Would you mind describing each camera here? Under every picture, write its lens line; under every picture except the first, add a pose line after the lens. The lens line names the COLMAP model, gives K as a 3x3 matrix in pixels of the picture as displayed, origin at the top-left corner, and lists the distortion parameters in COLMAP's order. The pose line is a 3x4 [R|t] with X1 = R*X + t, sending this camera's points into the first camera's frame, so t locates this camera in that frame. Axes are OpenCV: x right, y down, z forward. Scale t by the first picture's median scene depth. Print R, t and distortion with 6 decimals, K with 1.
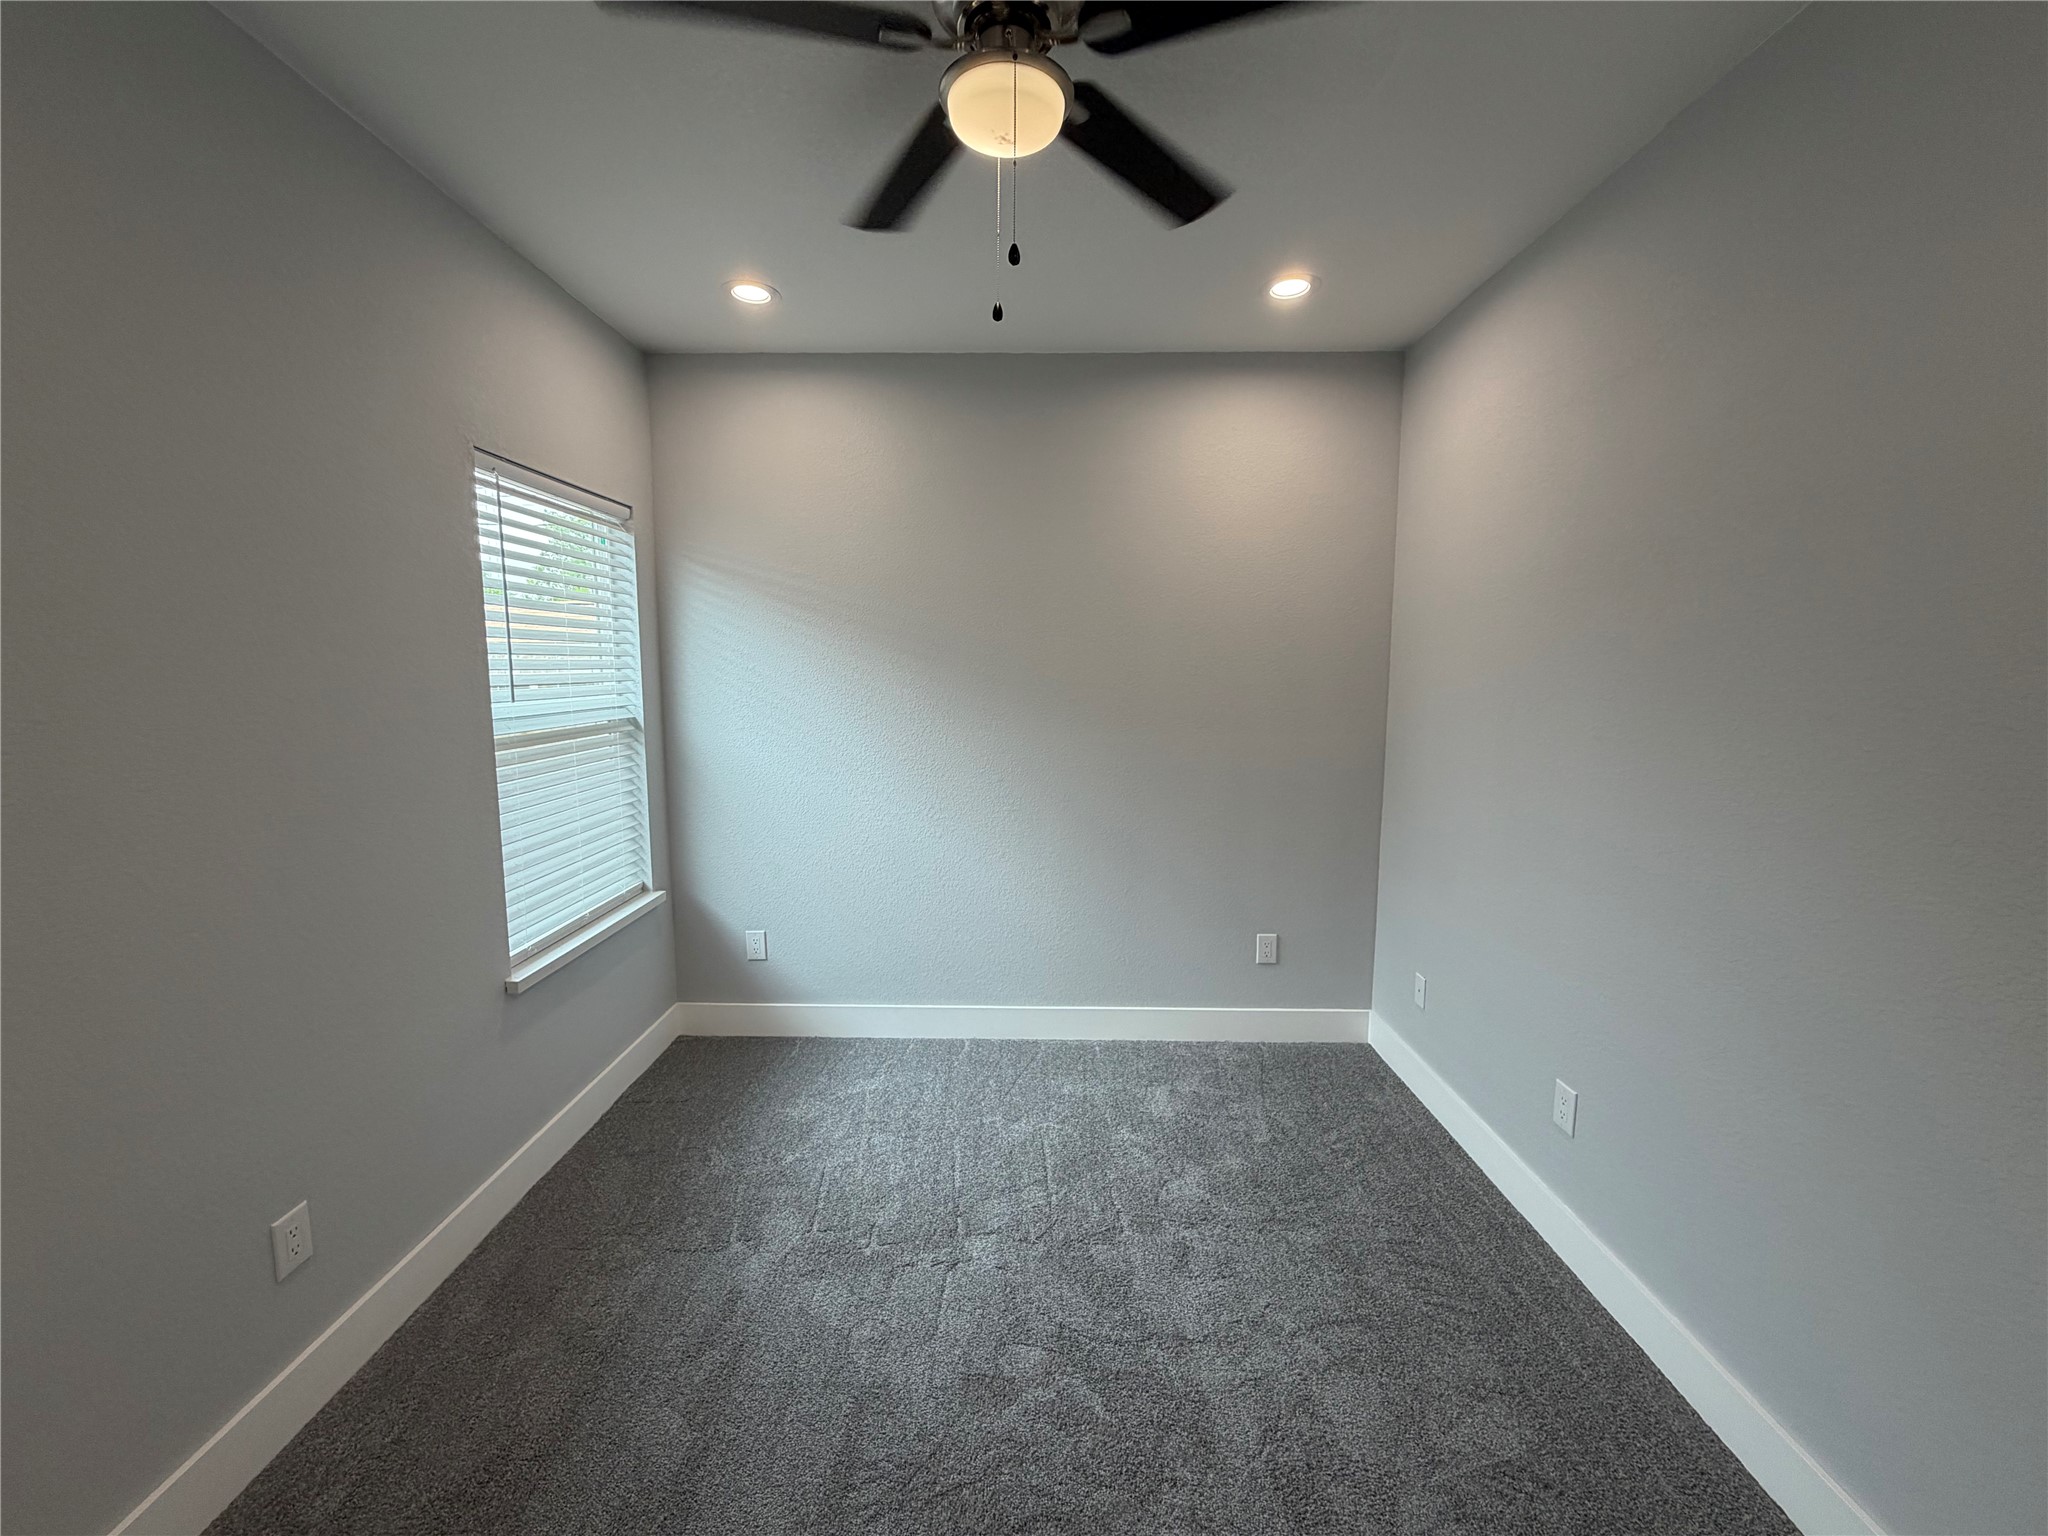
lens RADIAL K [[816.3, 0, 1015.8], [0, 816.3, 762.0], [0, 0, 1]] dist [0.002054, -0.000220]
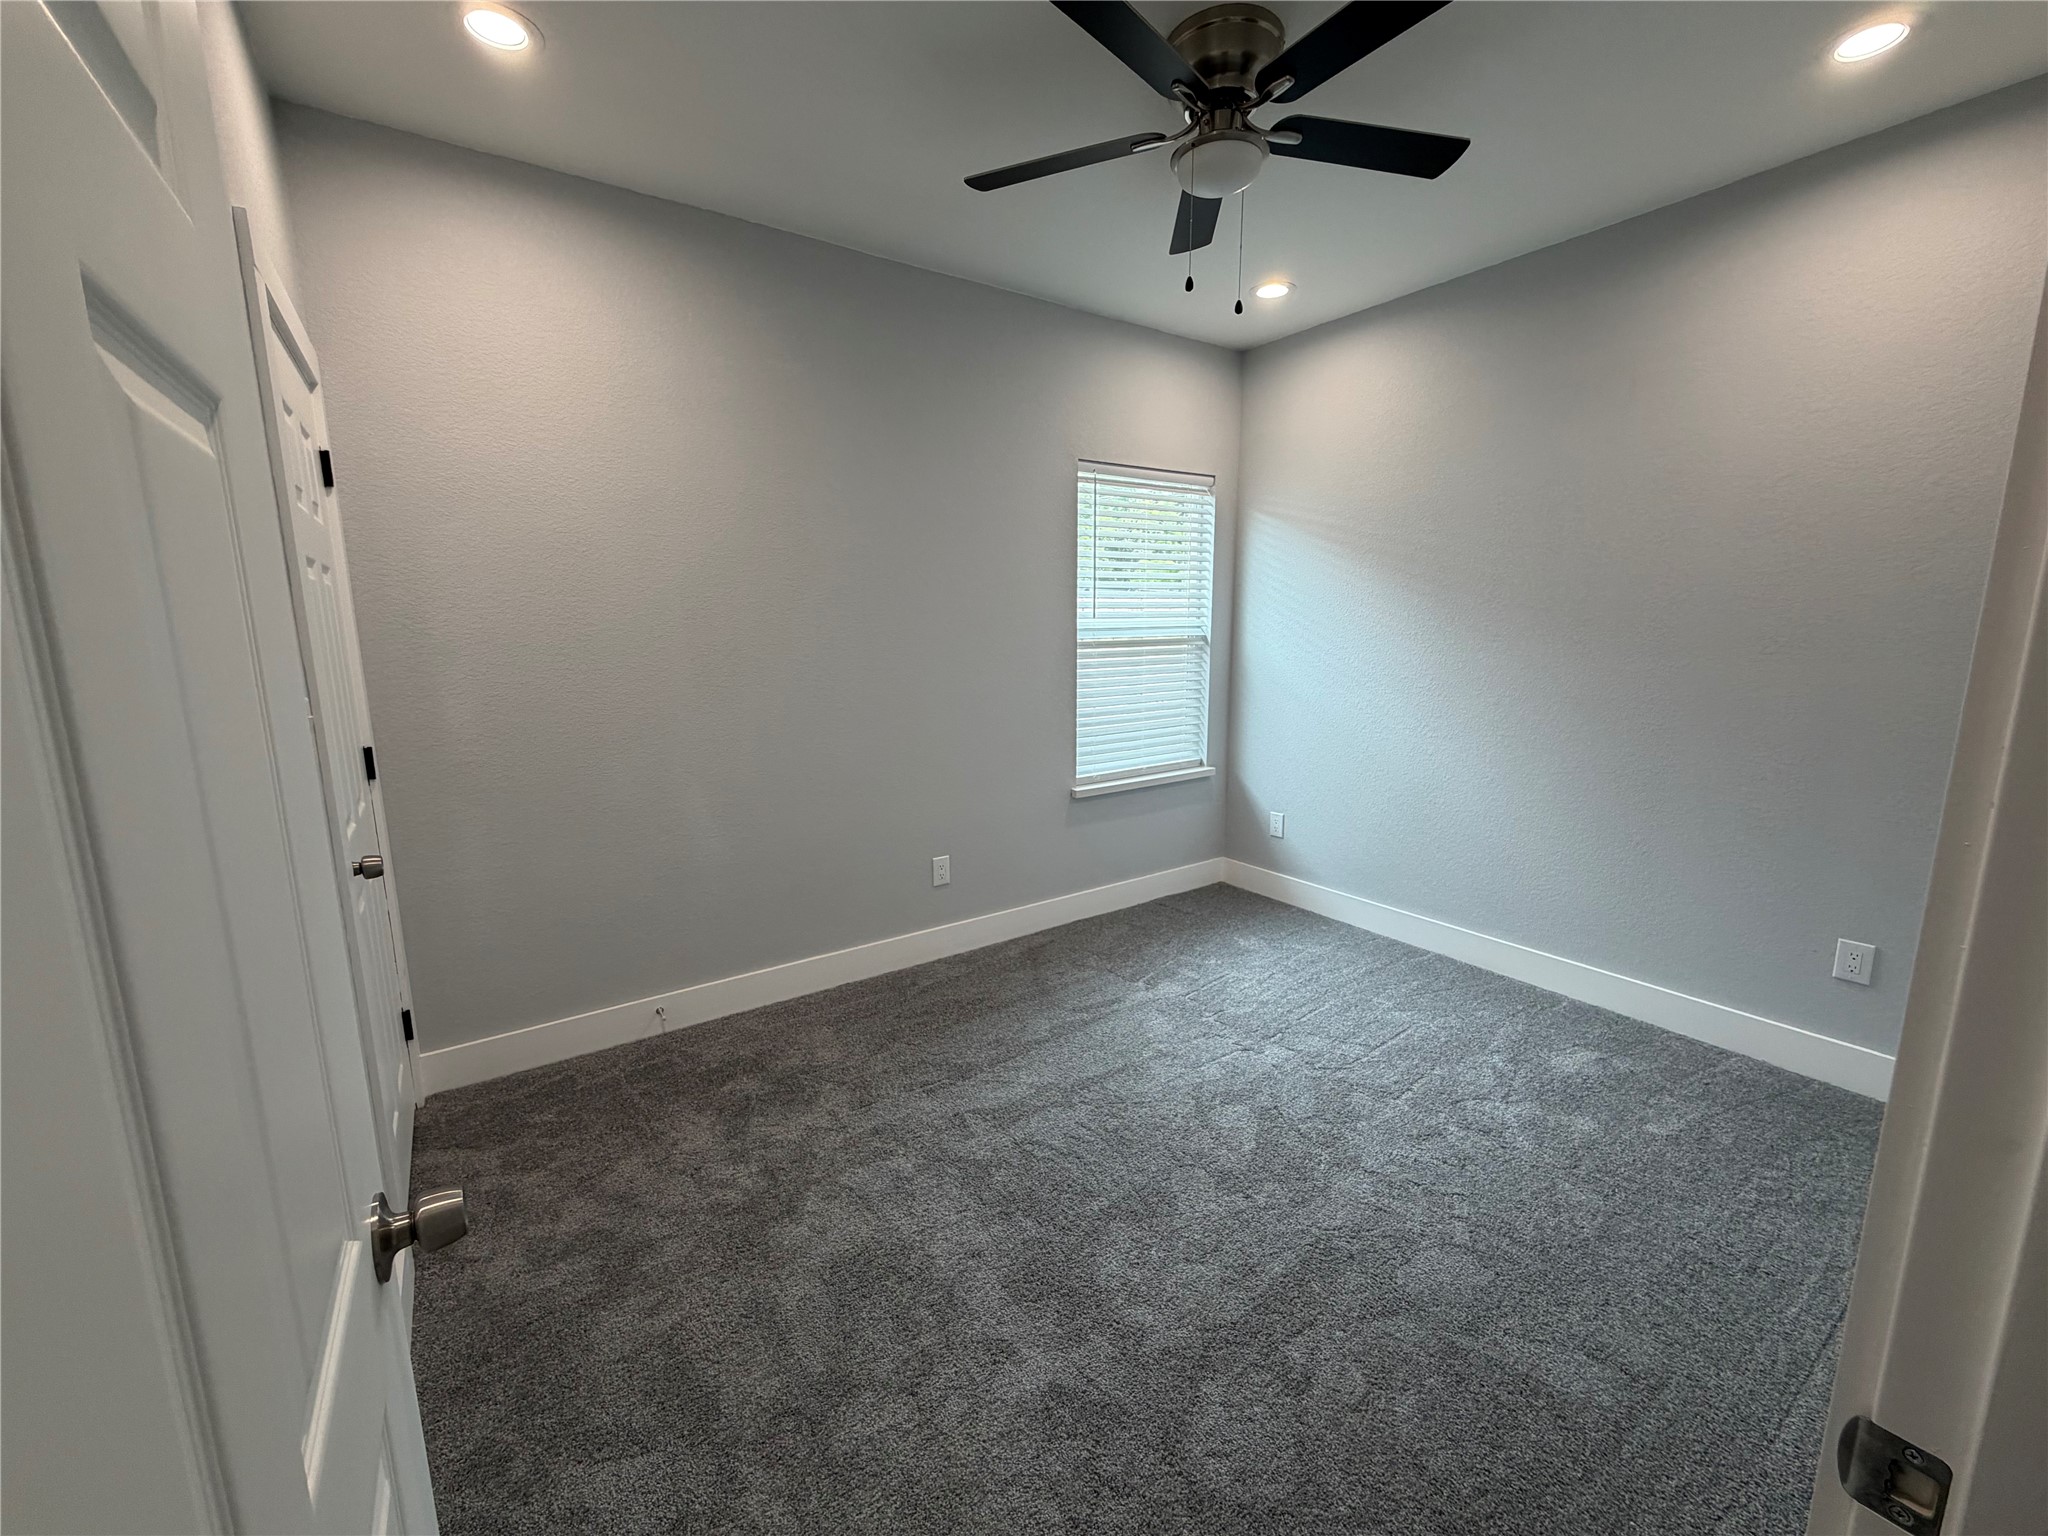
lens RADIAL K [[816.3, 0, 1015.8], [0, 816.3, 762.0], [0, 0, 1]] dist [0.002054, -0.000220]
pose [[0.578494, 0.130712, -0.805145, 0.483445], [-0.082011, 0.991396, 0.102024, 0.042504], [0.811553, 0.007011, 0.584236, -0.039785]]
